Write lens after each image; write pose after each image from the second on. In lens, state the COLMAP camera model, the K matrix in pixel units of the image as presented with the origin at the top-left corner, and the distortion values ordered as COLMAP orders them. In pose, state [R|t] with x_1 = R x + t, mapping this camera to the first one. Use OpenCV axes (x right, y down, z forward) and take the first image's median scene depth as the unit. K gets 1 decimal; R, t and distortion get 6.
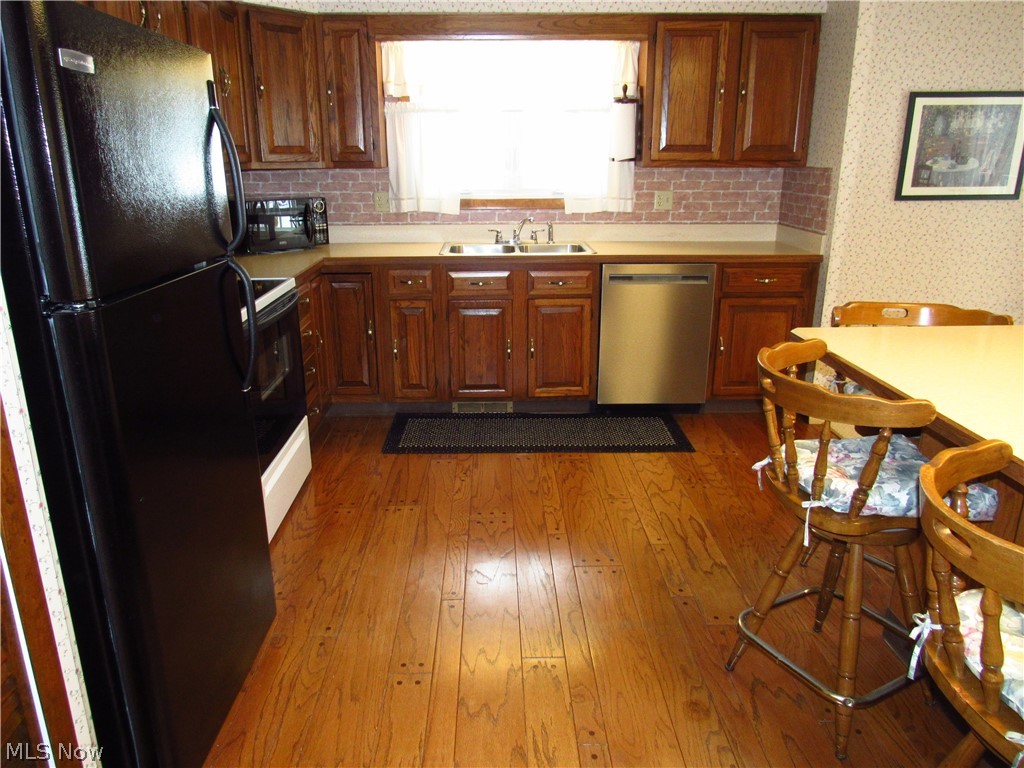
lens RADIAL K [[737.3, 0, 510.5], [0, 737.3, 380.6], [0, 0, 1]] dist [-0.029241, 0.003981]
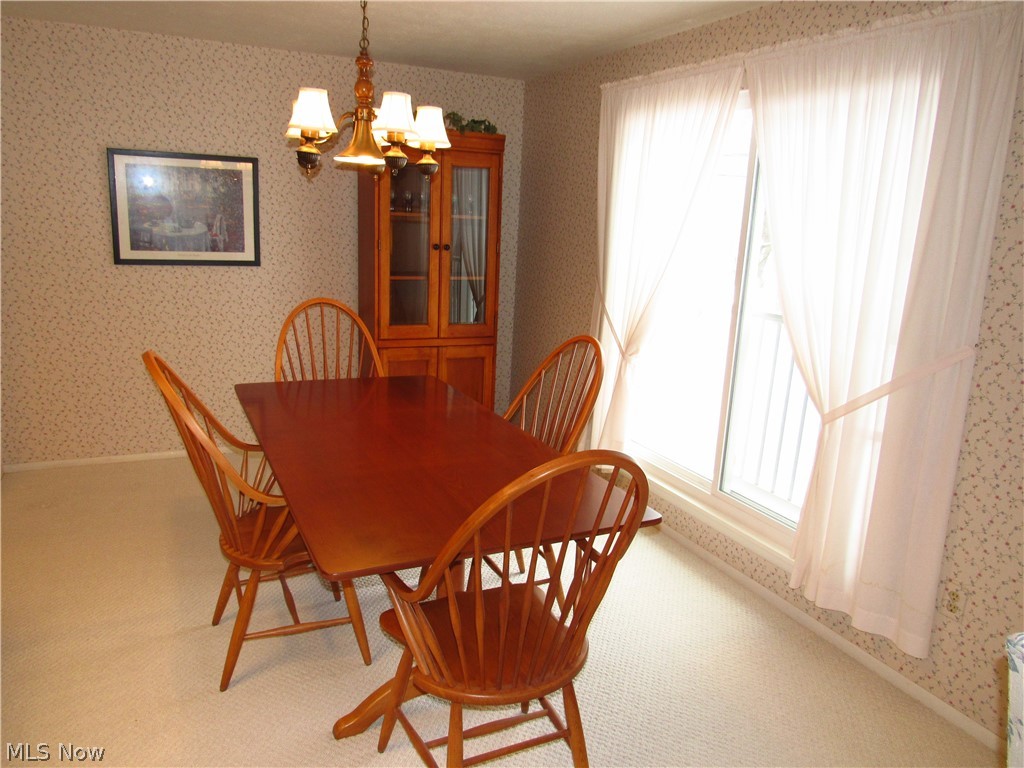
lens RADIAL K [[737.3, 0, 511.7], [0, 737.3, 384.6], [0, 0, 1]] dist [-0.029241, 0.003981]
pose [[0.910493, -0.033504, 0.412165, 0.600840], [0.066273, 0.995652, -0.065467, -0.004607], [-0.408180, 0.086922, 0.908754, -0.018633]]
